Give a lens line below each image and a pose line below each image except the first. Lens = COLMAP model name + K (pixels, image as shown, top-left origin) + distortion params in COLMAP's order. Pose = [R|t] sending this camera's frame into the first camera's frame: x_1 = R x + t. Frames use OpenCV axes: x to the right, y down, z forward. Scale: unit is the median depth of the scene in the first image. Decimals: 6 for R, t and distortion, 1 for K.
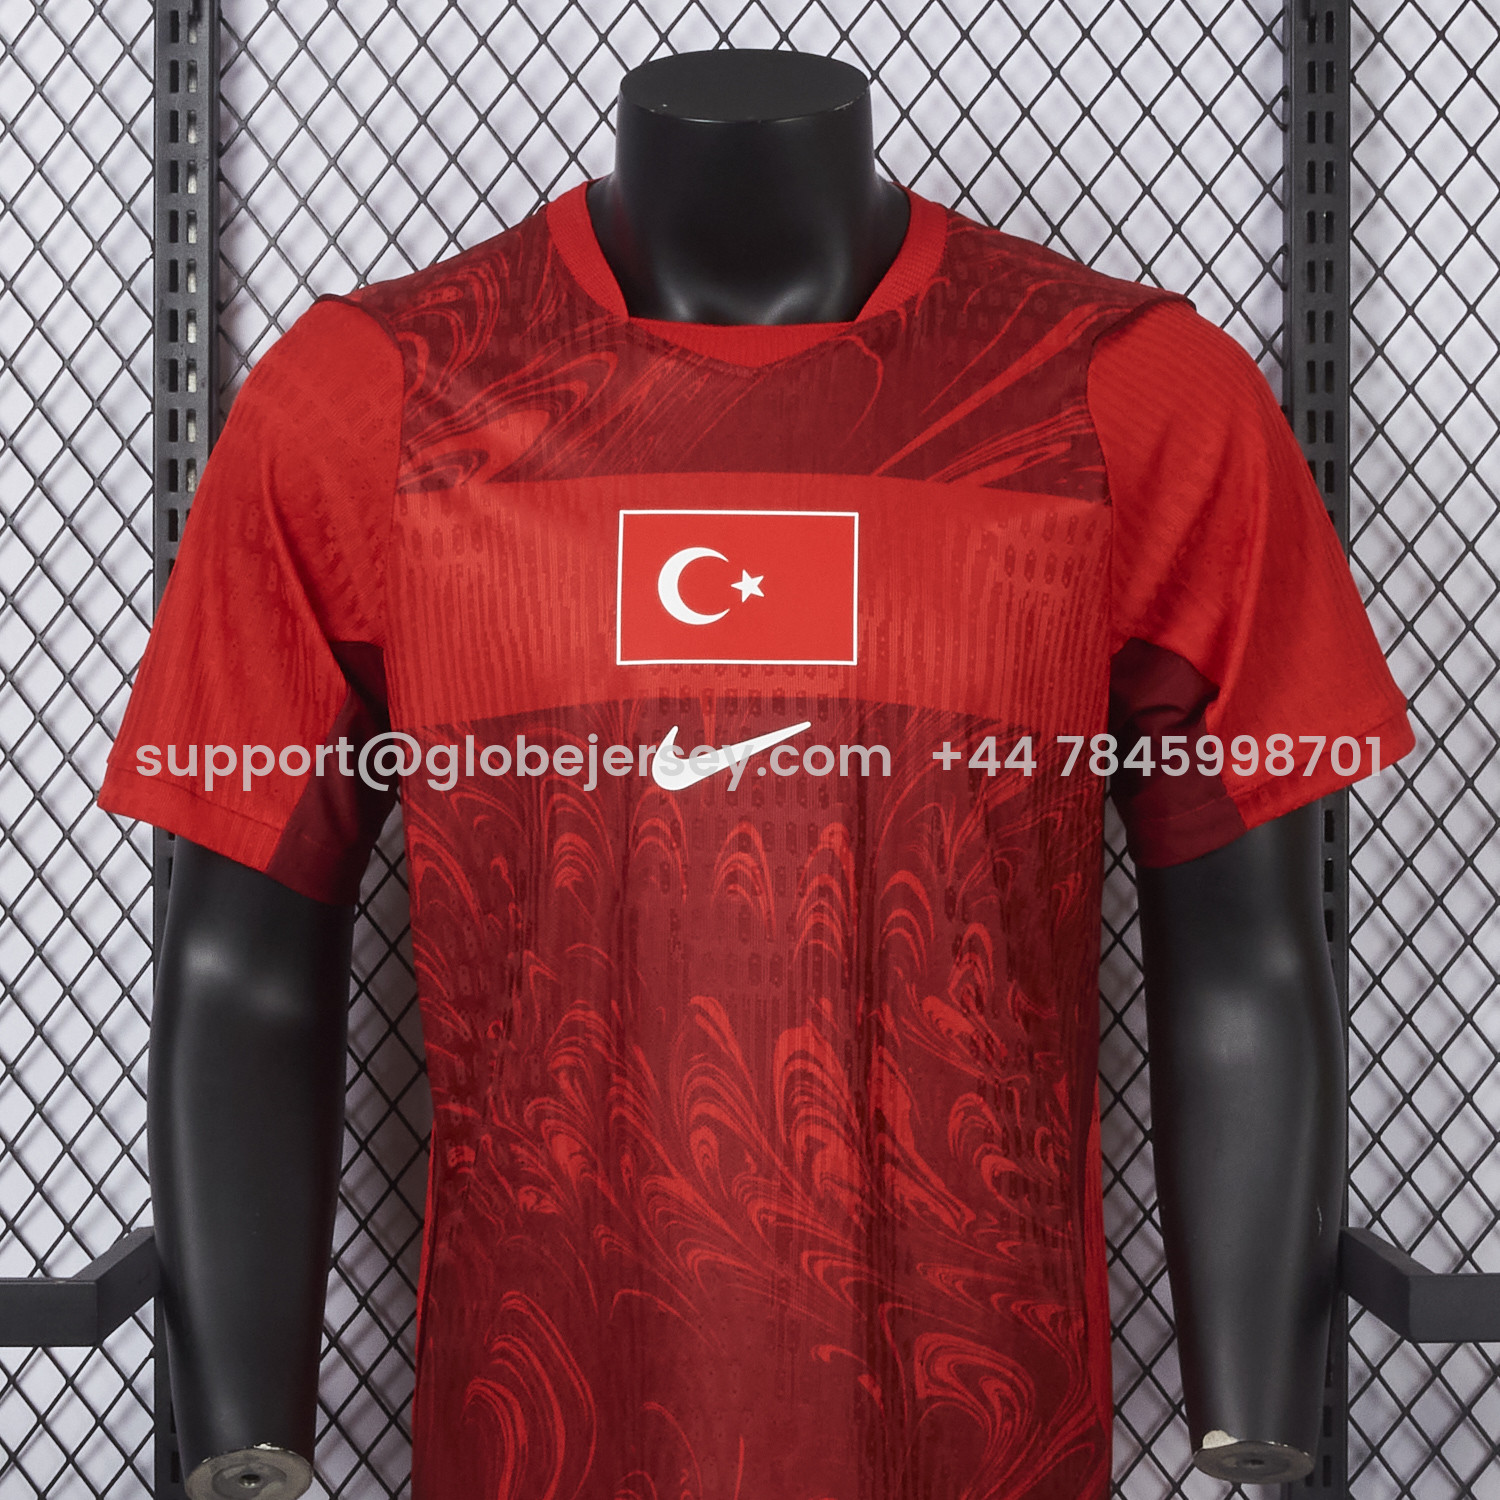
lens RADIAL K [[2829.3, 0, 750.0], [0, 2829.3, 750.0], [0, 0, 1]] dist [0.020047, 0.003575]
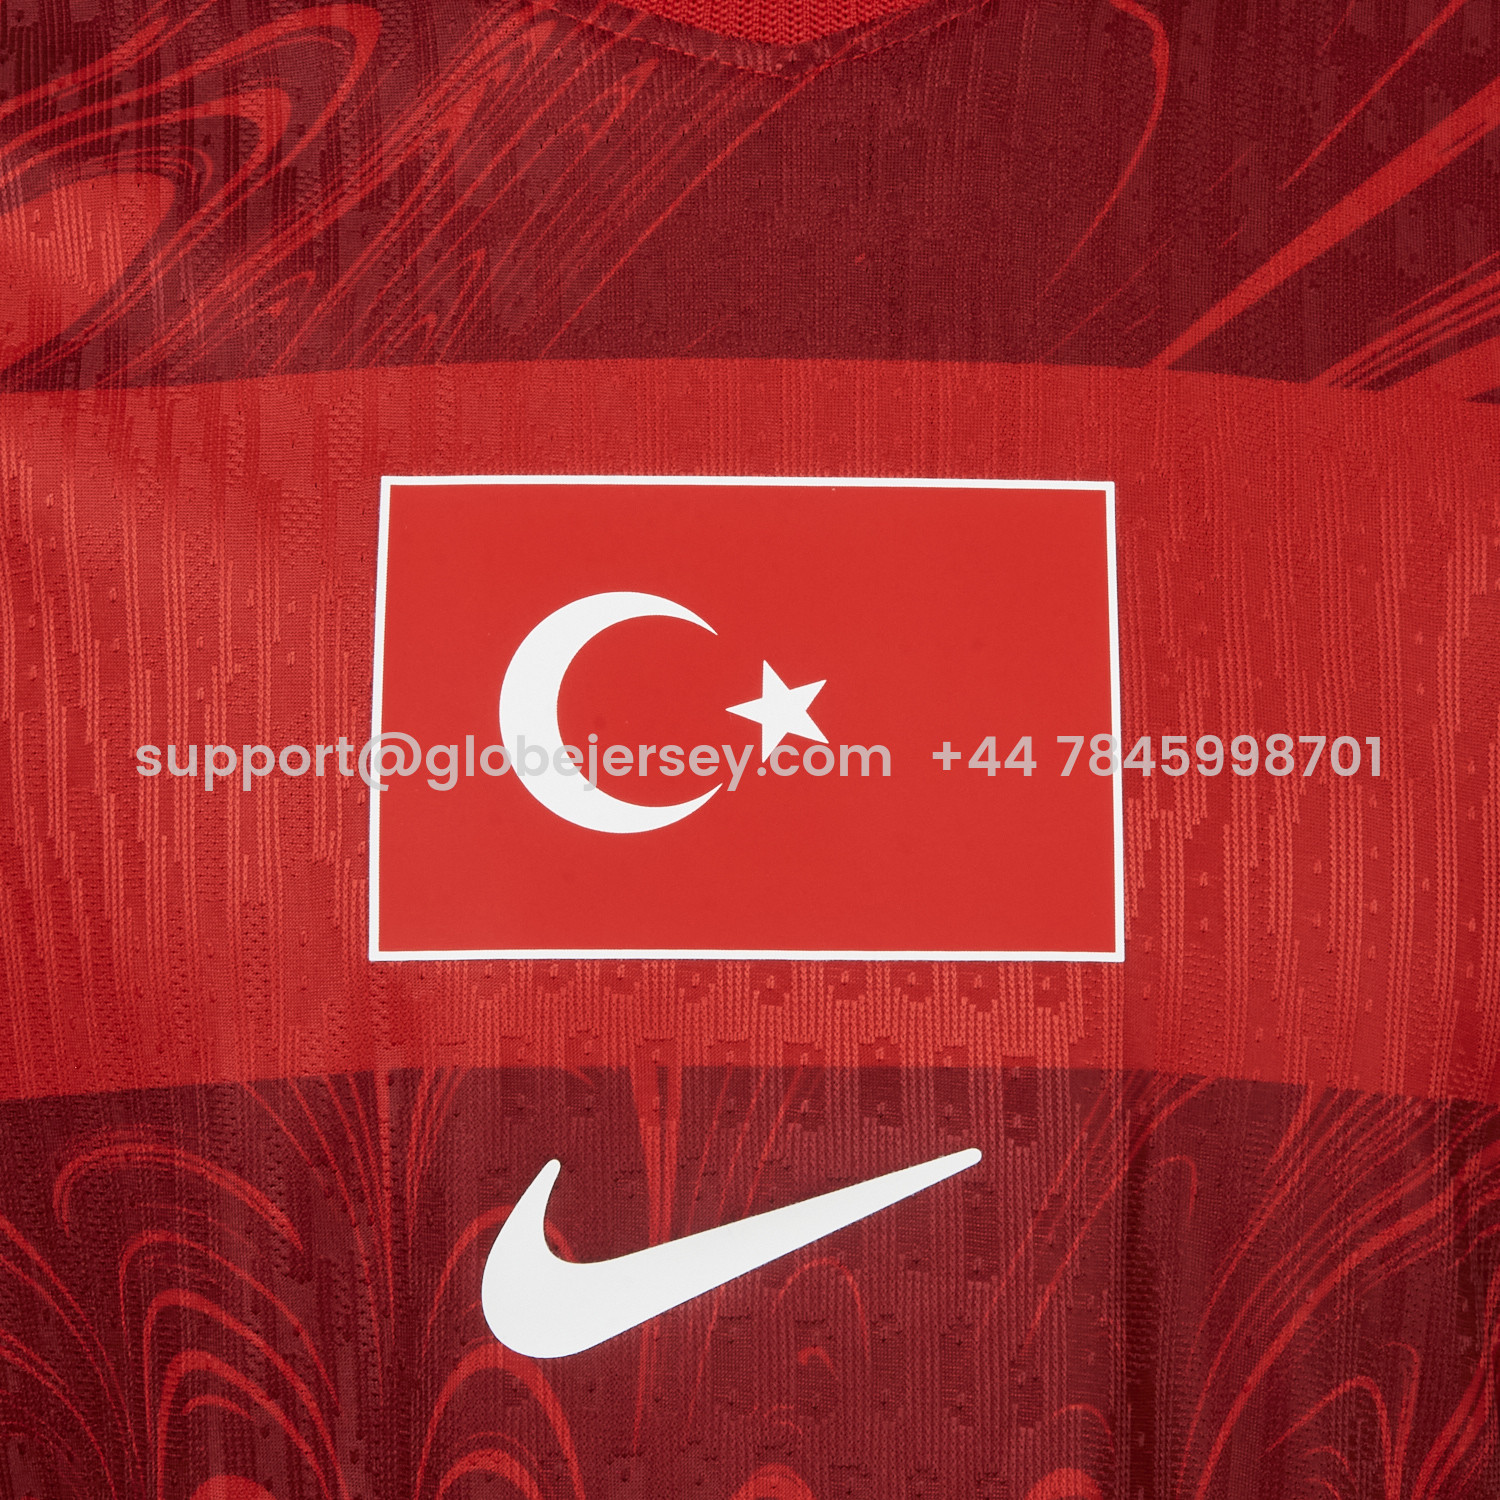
lens RADIAL K [[3870.4, 0, 750.0], [0, 3870.4, 750.0], [0, 0, 1]] dist [-0.011980, -0.216457]
pose [[0.999816, -0.003575, 0.018823, -0.011941], [0.003641, 0.999987, -0.003436, -0.050784], [-0.018810, 0.003504, 0.999817, 0.547993]]
